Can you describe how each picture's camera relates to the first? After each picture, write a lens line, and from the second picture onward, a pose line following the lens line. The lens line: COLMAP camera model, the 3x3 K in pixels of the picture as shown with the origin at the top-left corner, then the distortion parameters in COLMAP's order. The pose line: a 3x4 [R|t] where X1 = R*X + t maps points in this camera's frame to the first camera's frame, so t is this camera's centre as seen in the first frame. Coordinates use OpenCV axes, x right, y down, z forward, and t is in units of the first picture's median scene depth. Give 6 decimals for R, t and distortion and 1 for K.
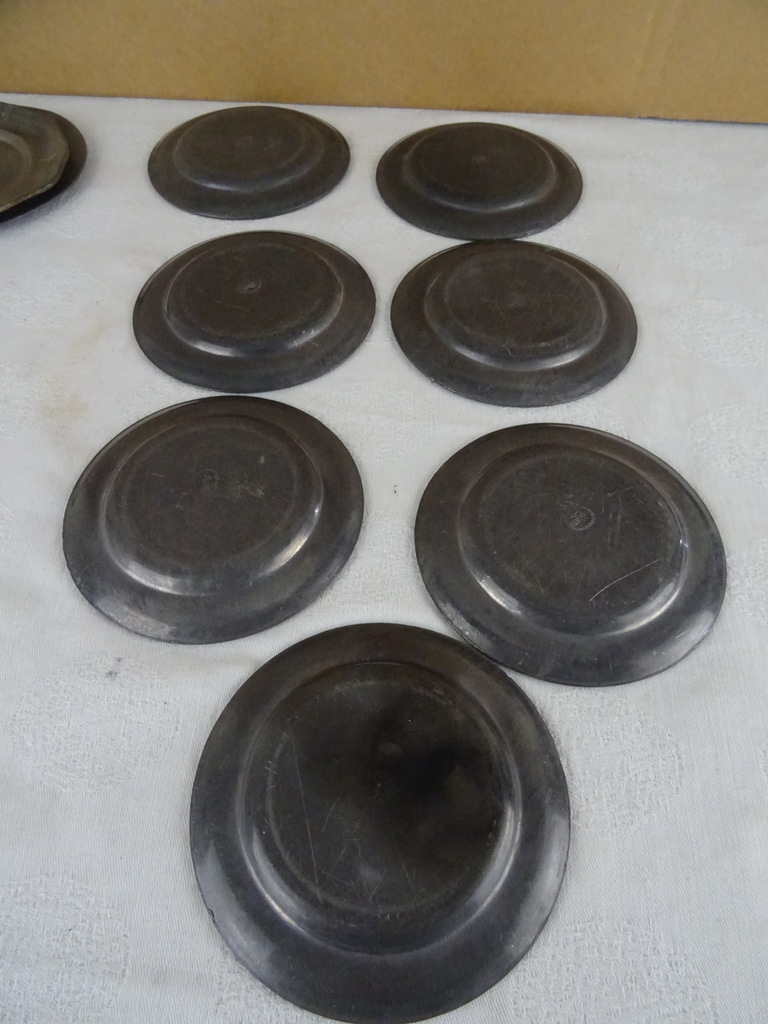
lens RADIAL K [[718.1, 0, 381.5], [0, 718.1, 510.9], [0, 0, 1]] dist [-0.013840, -0.007545]
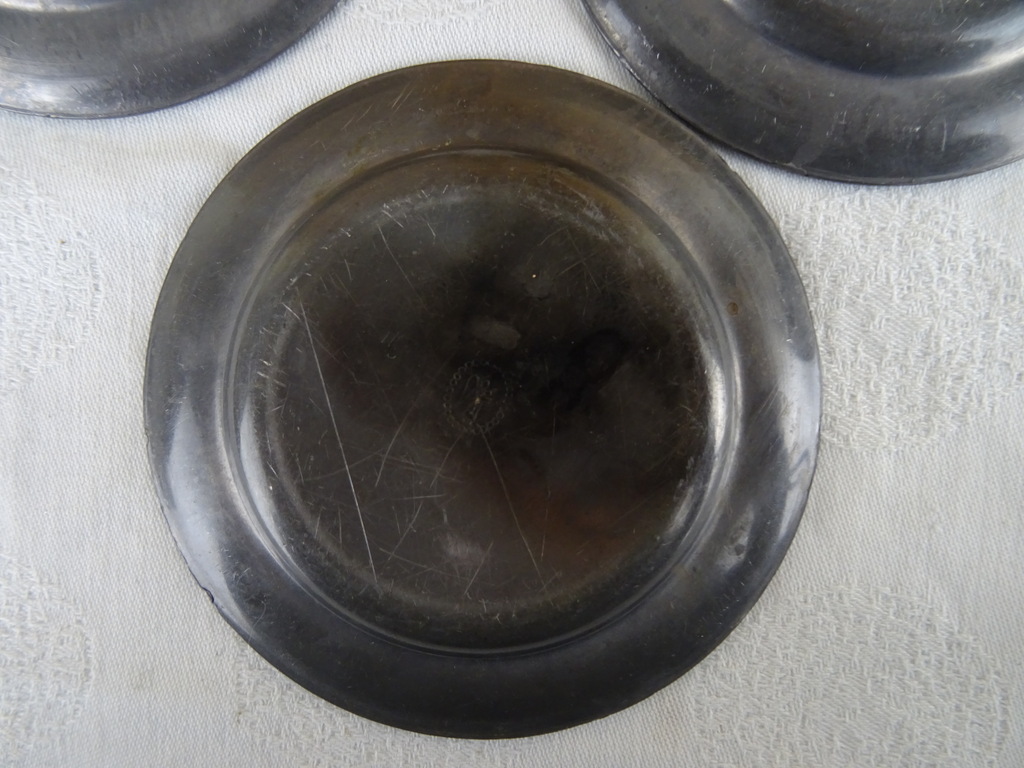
lens RADIAL K [[718.2, 0, 495.1], [0, 718.2, 341.4], [0, 0, 1]] dist [-0.005734, -0.012045]
pose [[0.999605, -0.022657, -0.016606, 0.020252], [0.028088, 0.815440, 0.578159, 0.039976], [0.000441, -0.578398, 0.815755, 0.591346]]
